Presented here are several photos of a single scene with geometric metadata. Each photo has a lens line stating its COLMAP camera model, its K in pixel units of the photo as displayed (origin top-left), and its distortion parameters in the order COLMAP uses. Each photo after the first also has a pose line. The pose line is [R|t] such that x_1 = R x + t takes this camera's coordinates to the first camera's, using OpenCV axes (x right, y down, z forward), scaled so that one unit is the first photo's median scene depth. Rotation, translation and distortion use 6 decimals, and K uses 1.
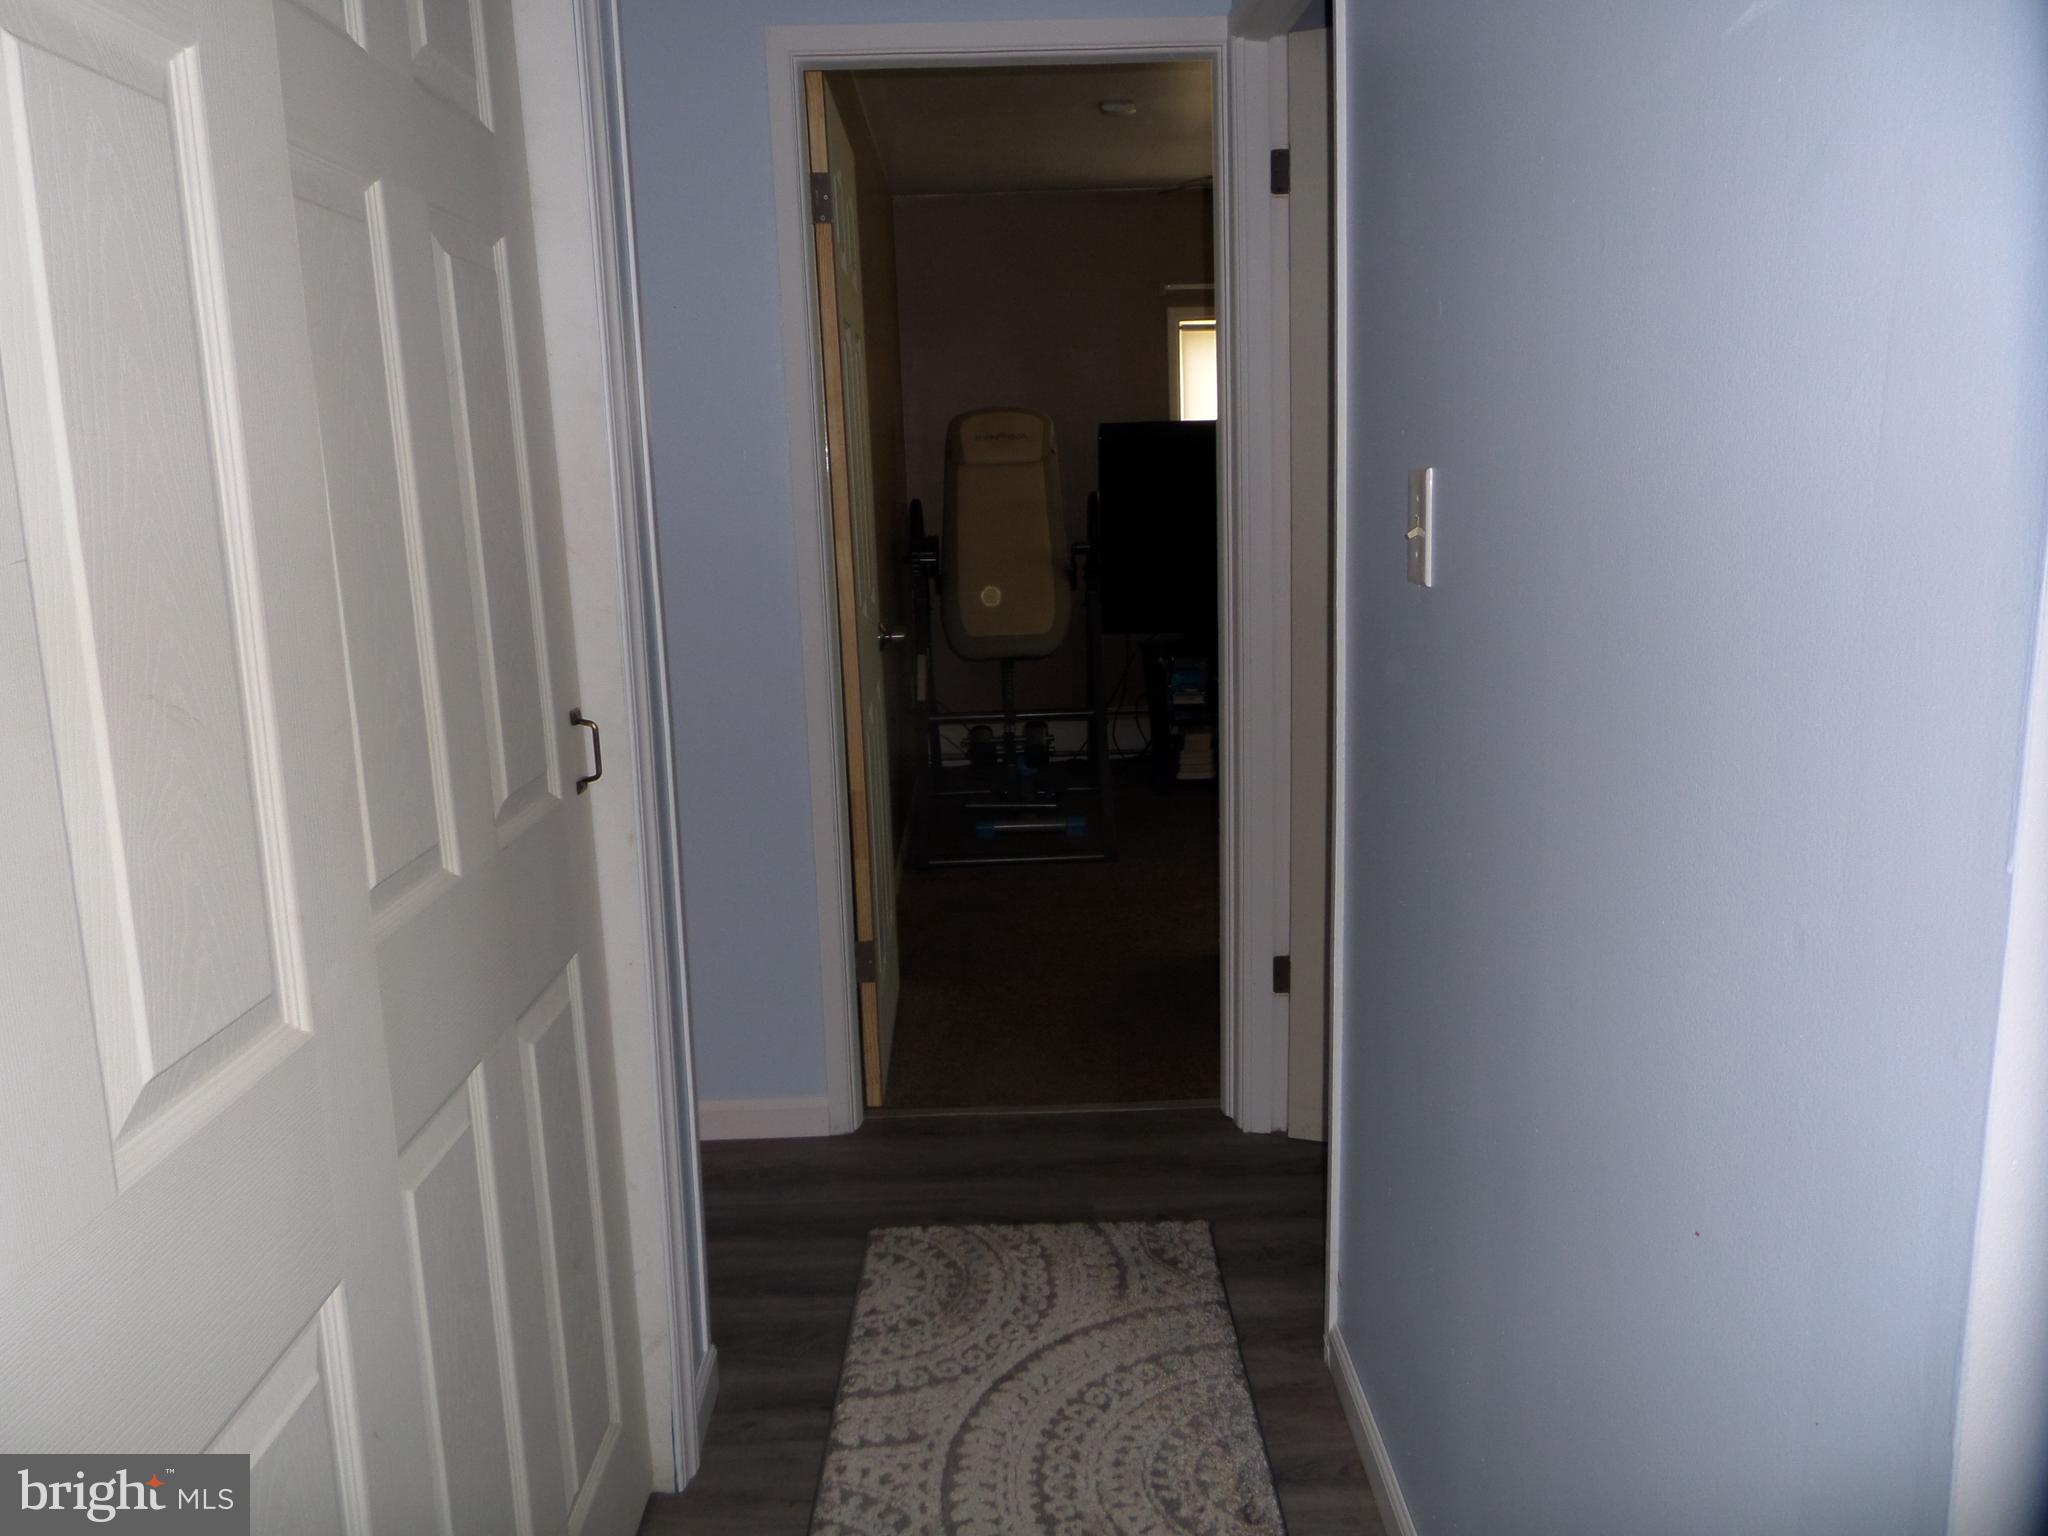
lens RADIAL K [[1489.0, 0, 1020.3], [0, 1489.0, 762.7], [0, 0, 1]] dist [-0.009468, -0.010994]
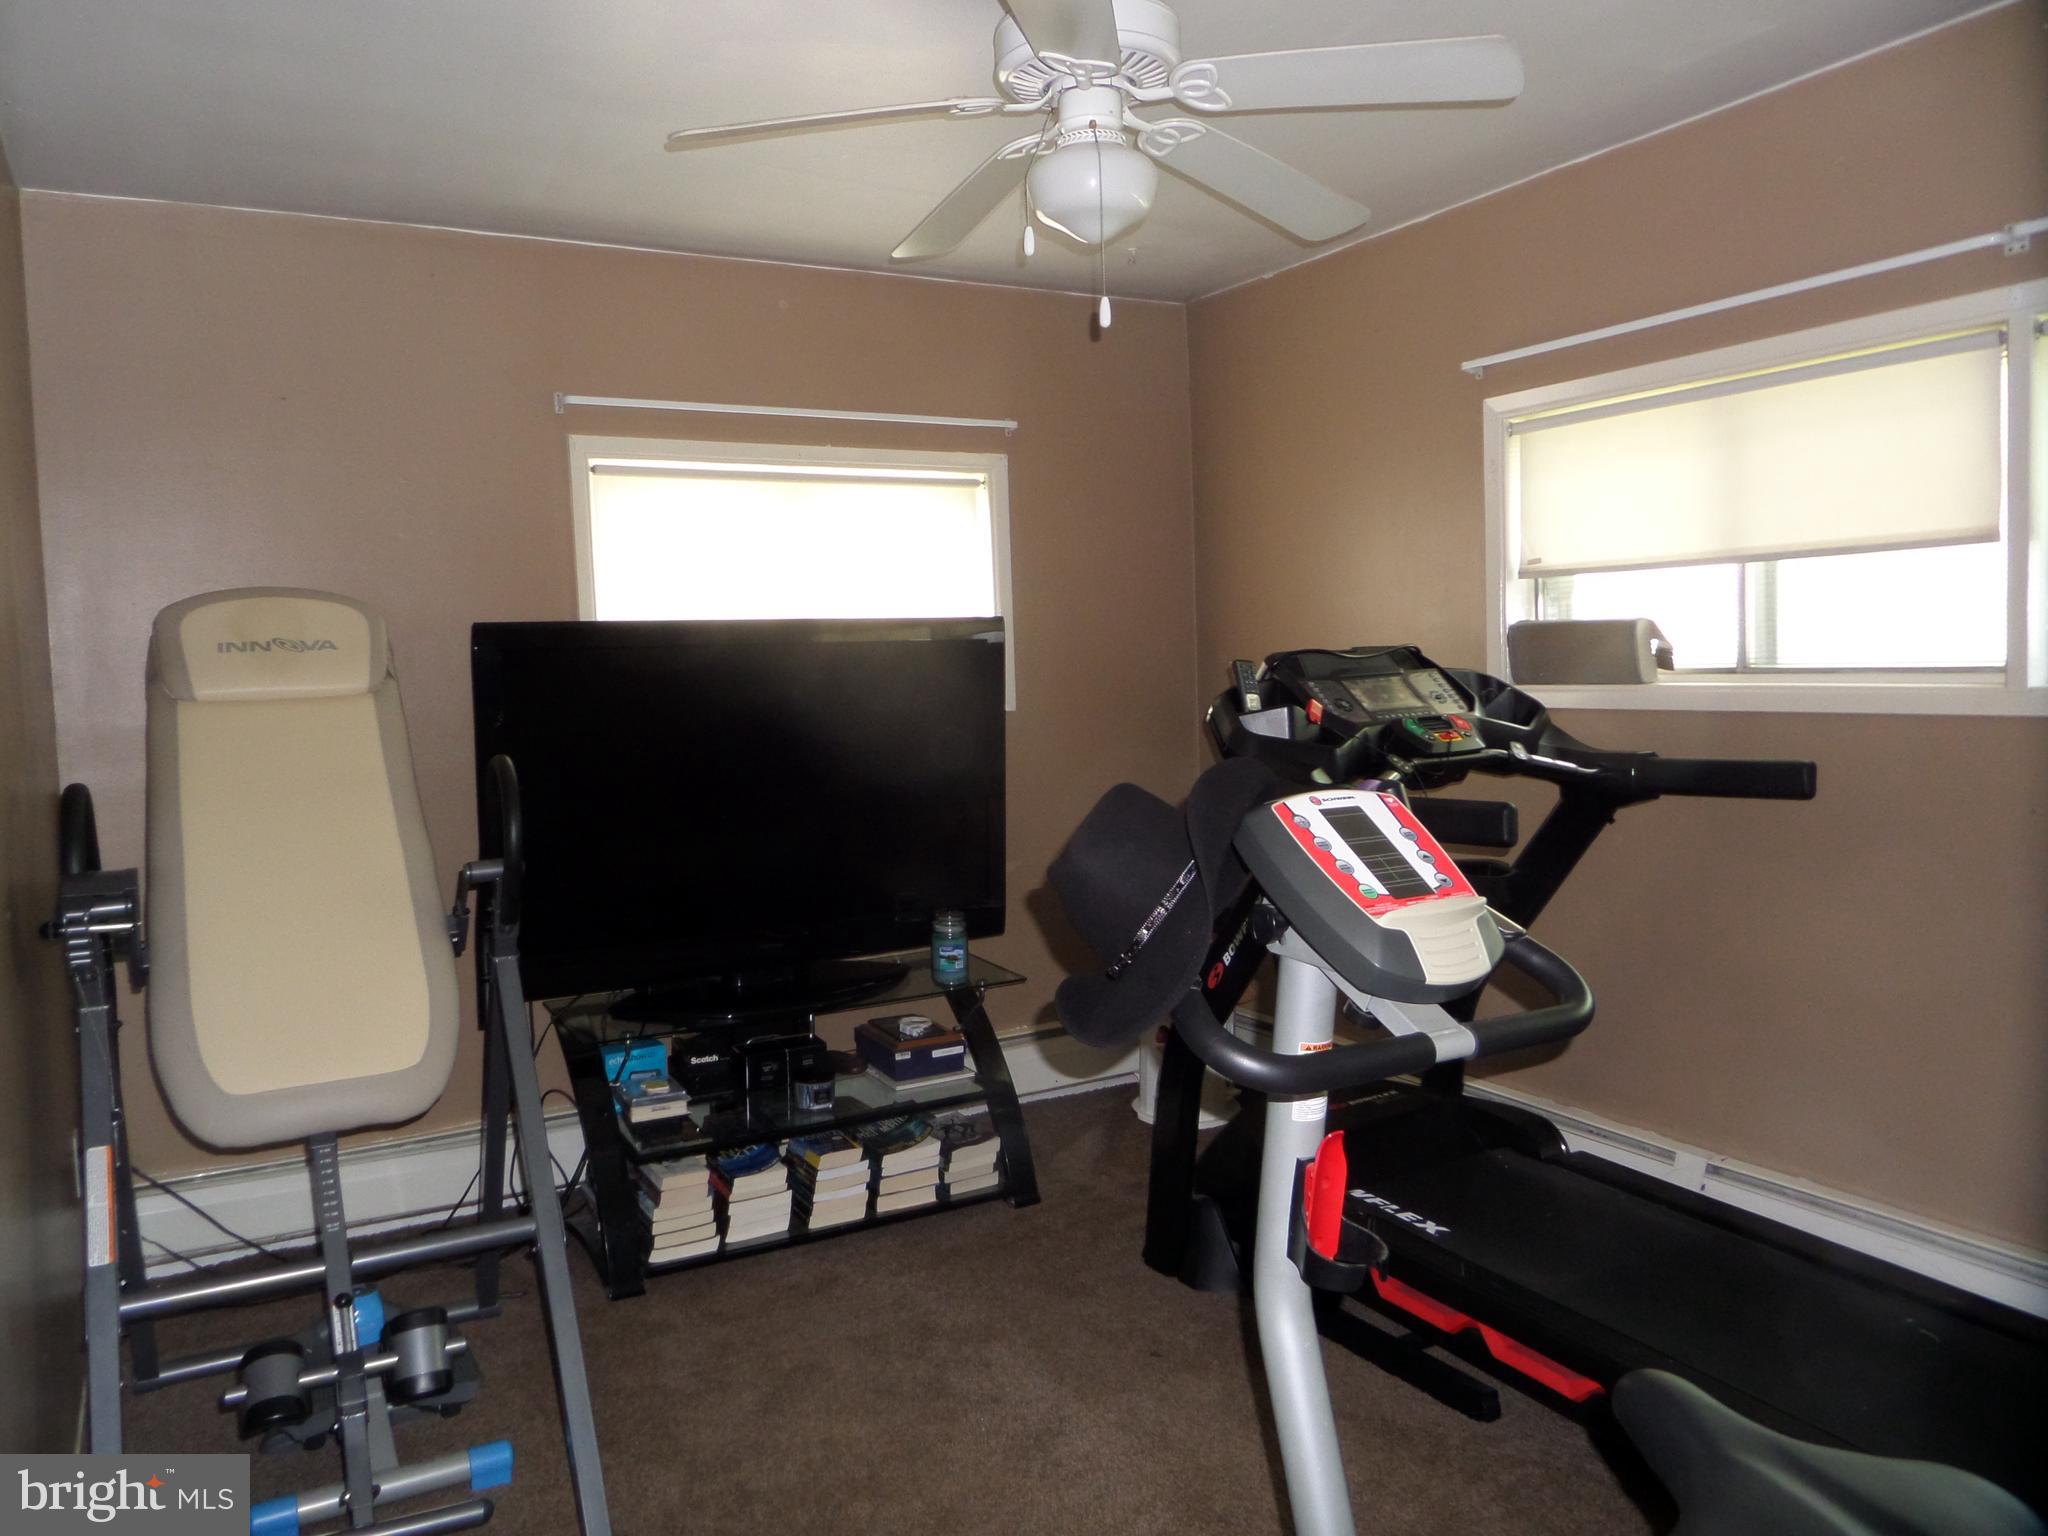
lens RADIAL K [[1489.0, 0, 1006.7], [0, 1489.0, 766.2], [0, 0, 1]] dist [-0.009468, -0.010994]
pose [[0.885878, -0.028537, 0.463041, -0.027855], [0.092254, 0.989009, -0.115546, -0.101958], [-0.454654, 0.145077, 0.878773, 0.470844]]
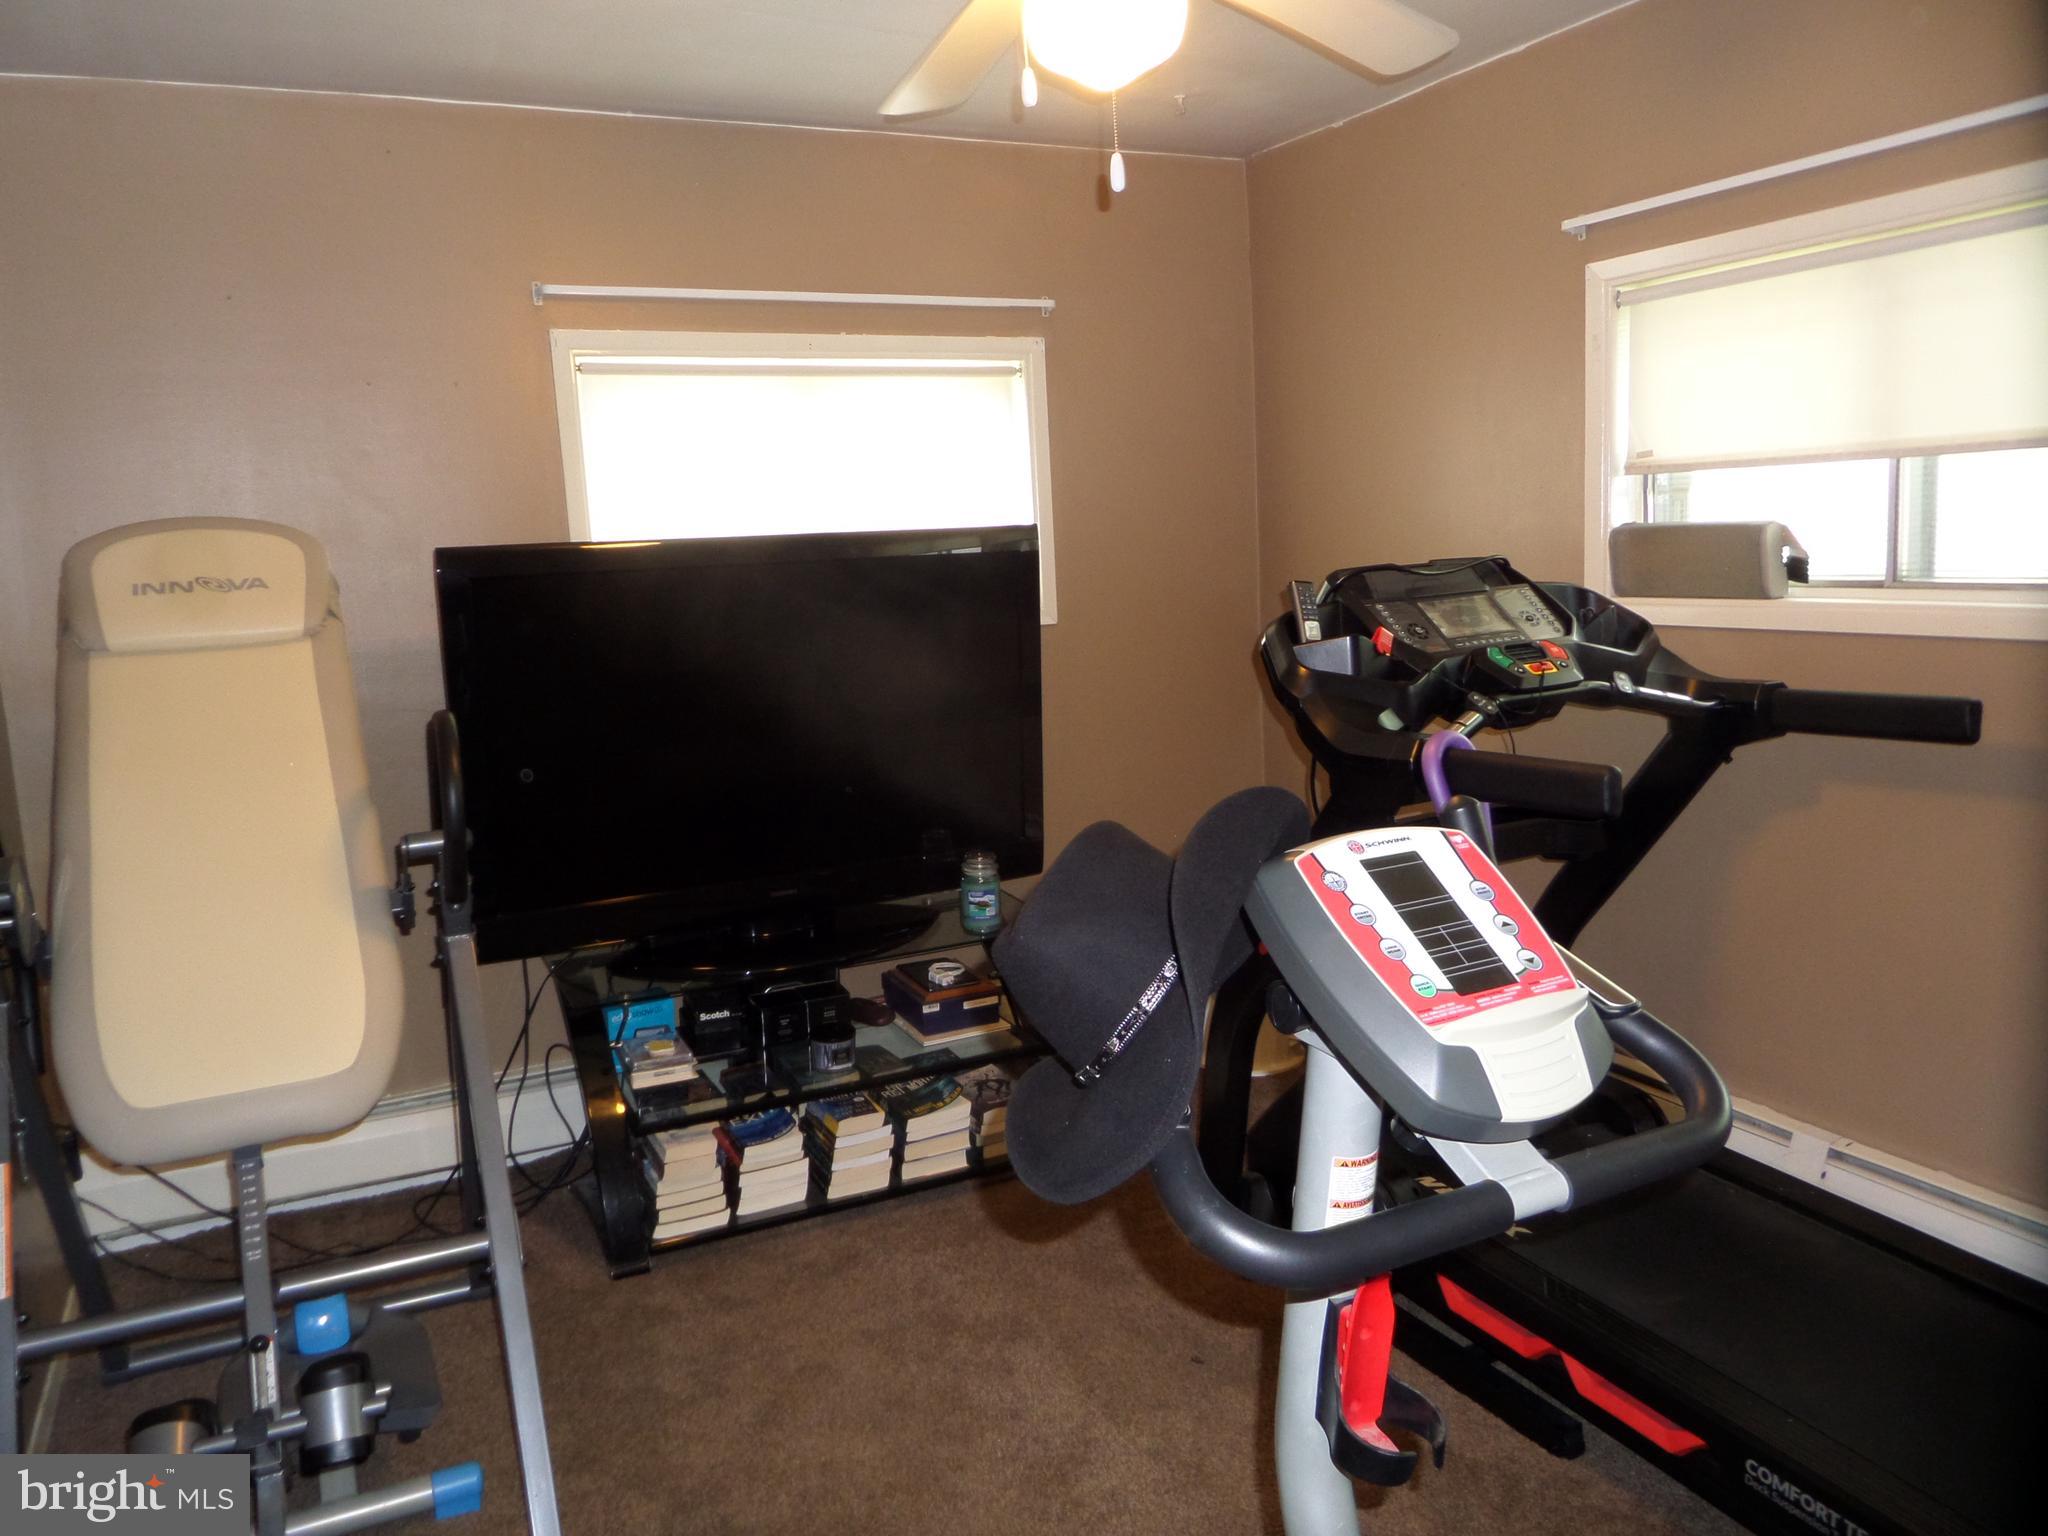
lens RADIAL K [[1489.0, 0, 1008.8], [0, 1489.0, 767.2], [0, 0, 1]] dist [-0.009468, -0.010994]
pose [[0.908724, -0.072413, 0.411069, 0.019997], [0.096576, 0.994589, -0.038291, -0.127565], [-0.406072, 0.074495, 0.910800, 0.516927]]
